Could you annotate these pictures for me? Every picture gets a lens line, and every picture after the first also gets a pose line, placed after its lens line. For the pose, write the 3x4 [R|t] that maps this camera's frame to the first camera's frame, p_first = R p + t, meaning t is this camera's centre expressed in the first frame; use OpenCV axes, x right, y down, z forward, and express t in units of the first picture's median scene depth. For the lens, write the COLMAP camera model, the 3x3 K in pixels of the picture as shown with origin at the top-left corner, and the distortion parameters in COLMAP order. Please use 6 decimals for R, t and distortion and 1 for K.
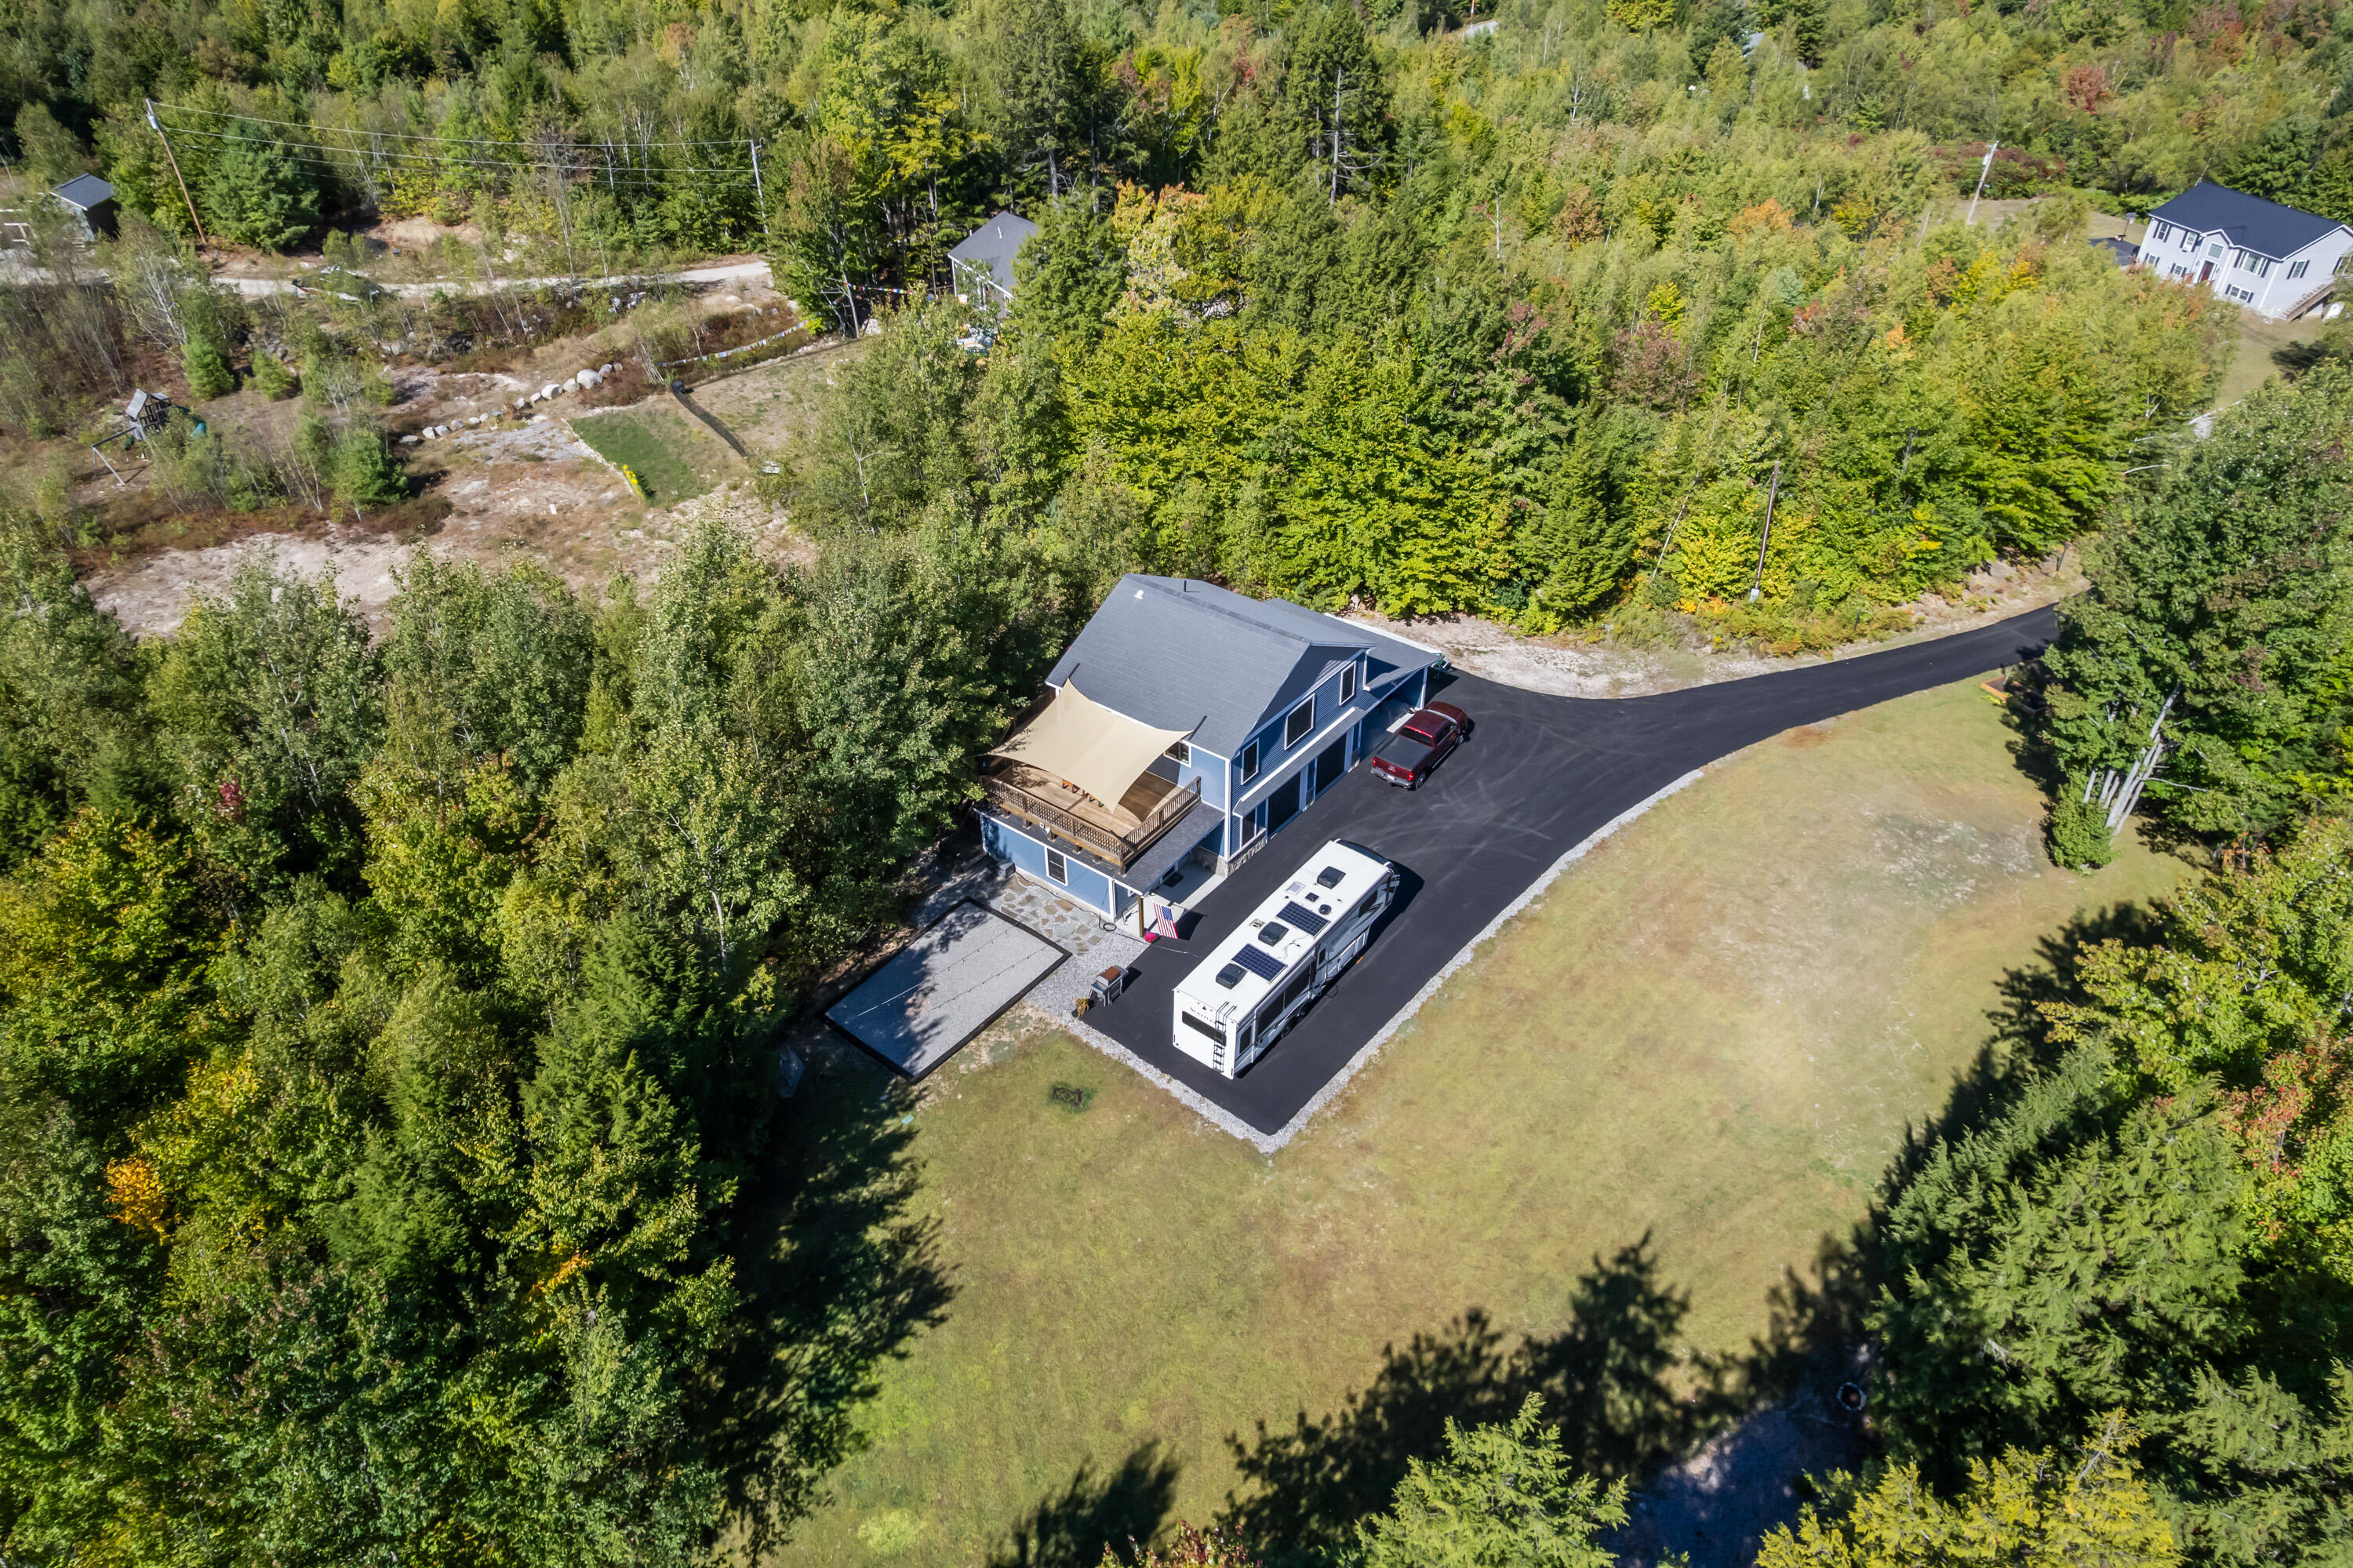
lens RADIAL K [[1484.6, 0, 1176.5], [0, 1484.6, 784.0], [0, 0, 1]] dist [-0.040893, 0.000577]
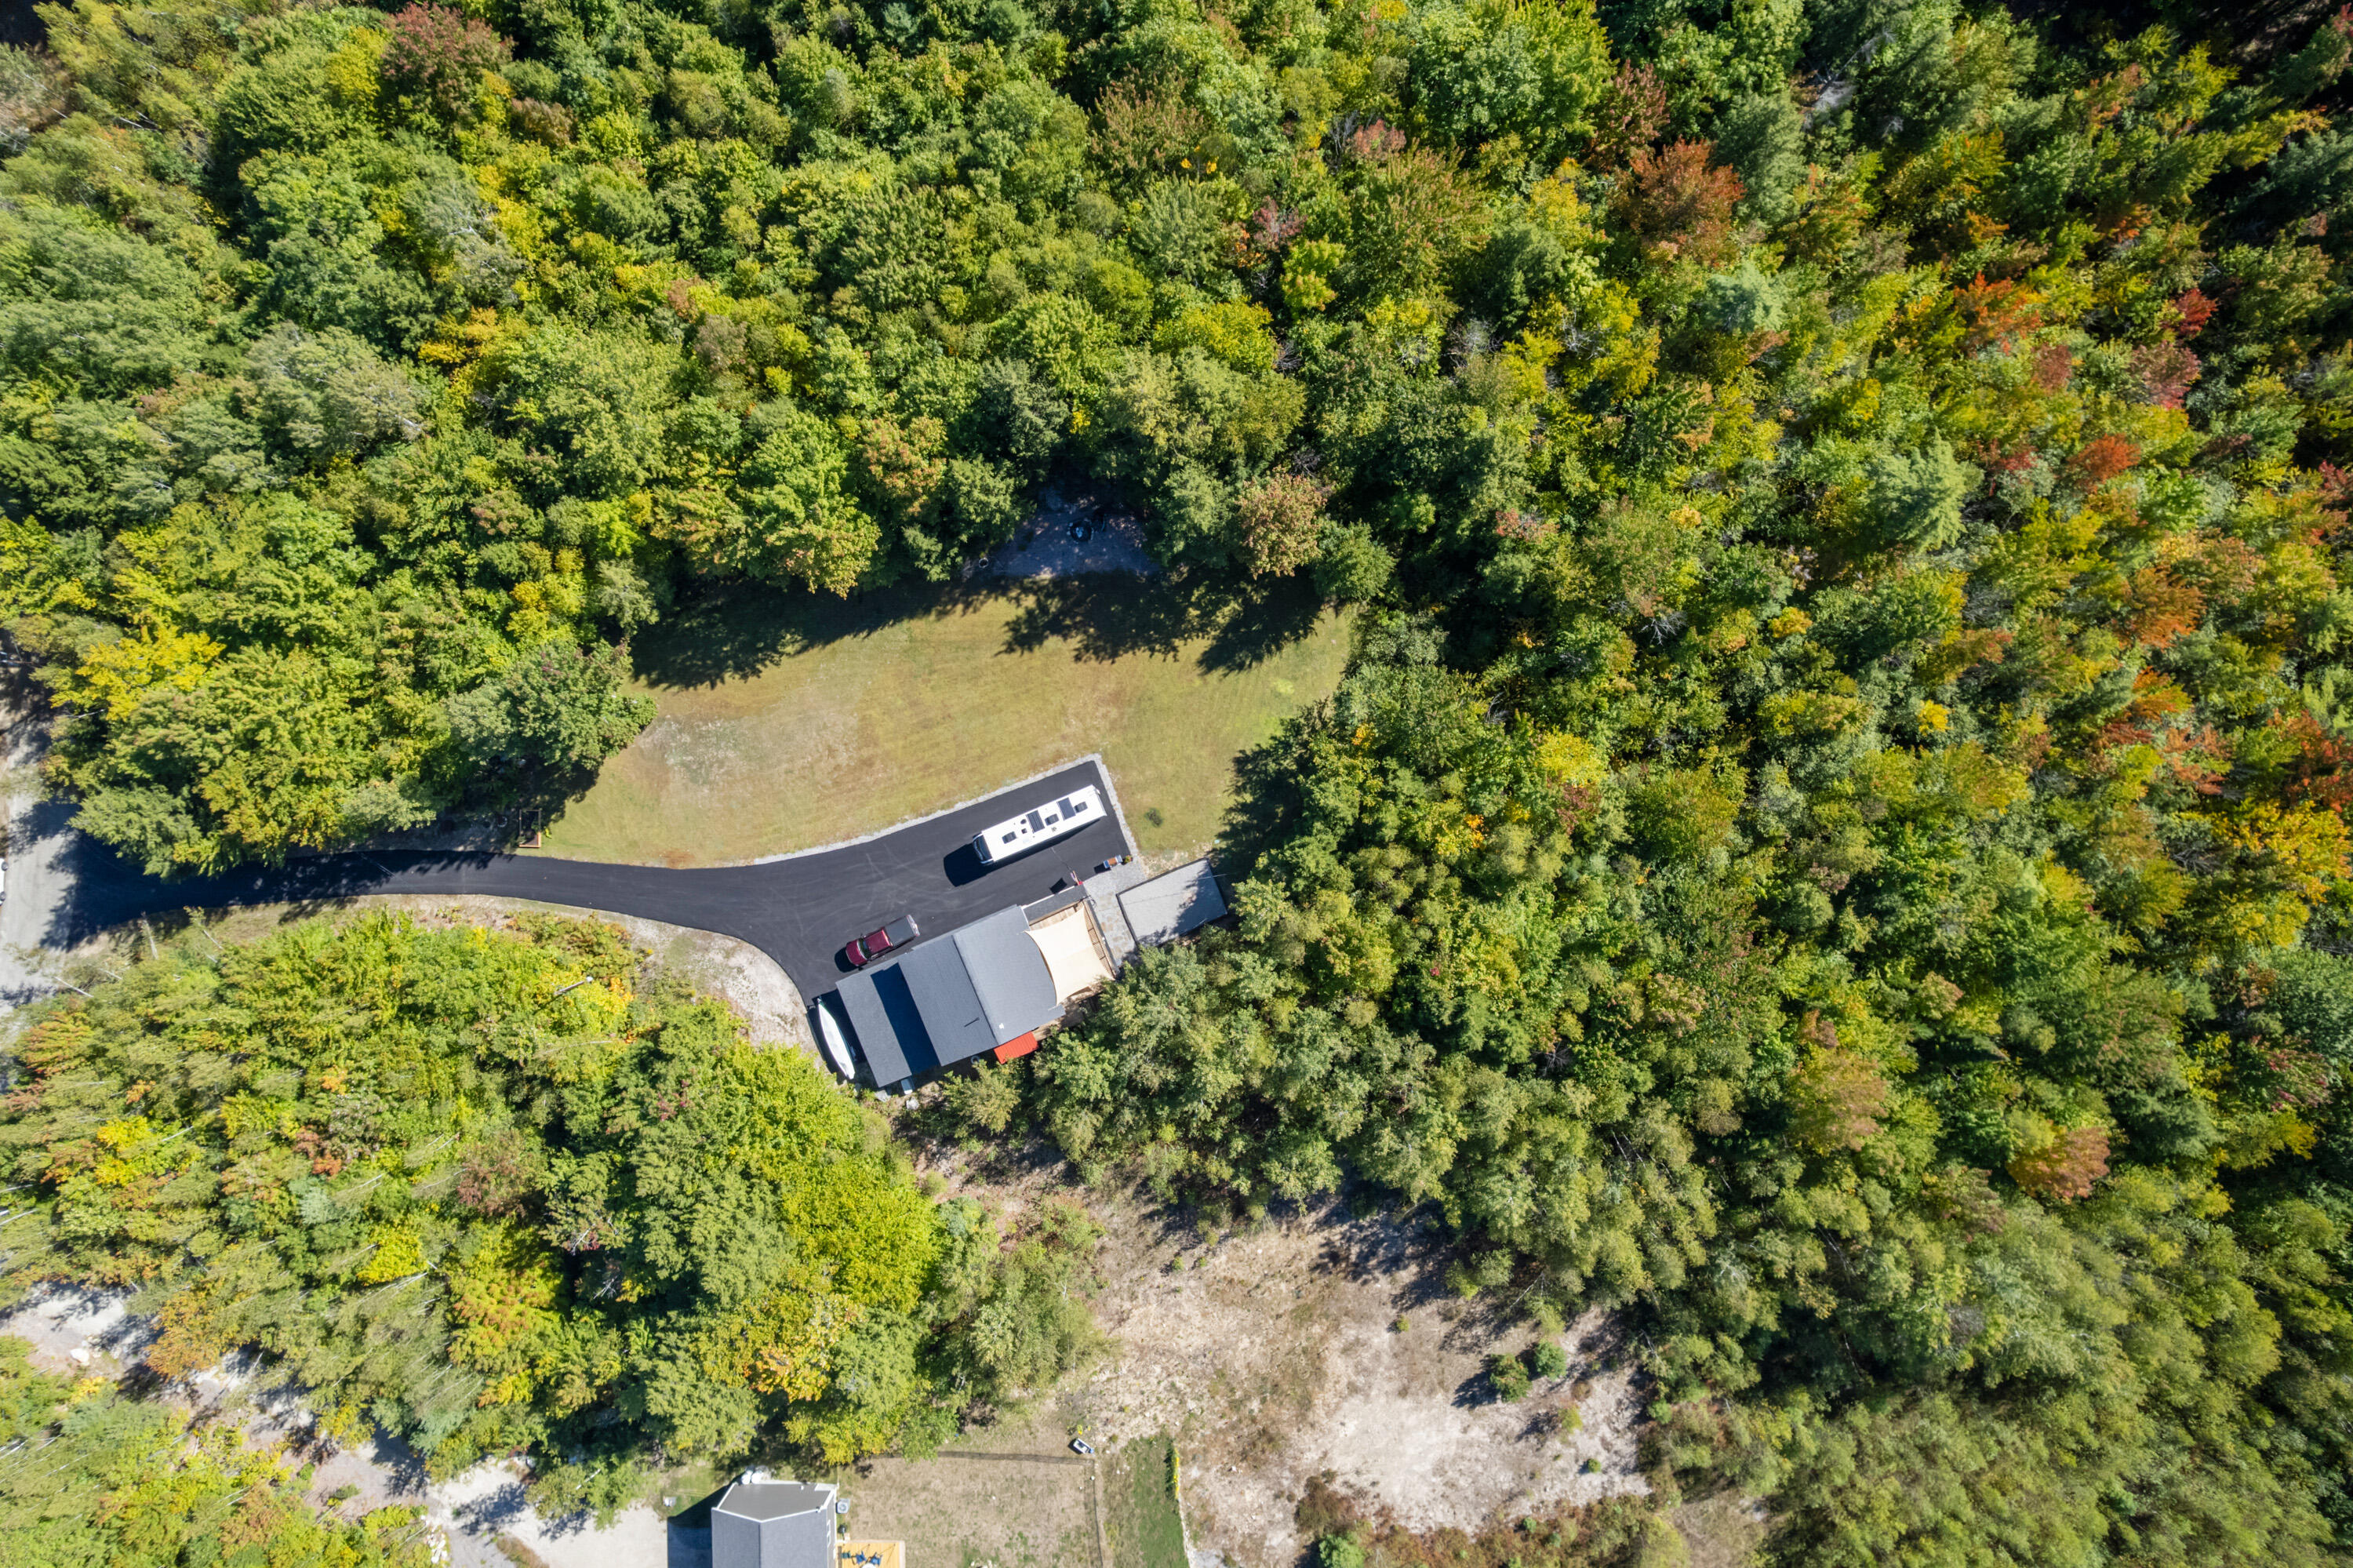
lens RADIAL K [[1484.6, 0, 1176.5], [0, 1484.6, 784.0], [0, 0, 1]] dist [-0.040893, 0.000577]
pose [[-0.866740, -0.497713, 0.032312, -0.148224], [0.308424, -0.483936, 0.818951, -1.690762], [-0.391966, 0.719783, 0.572953, -0.435420]]
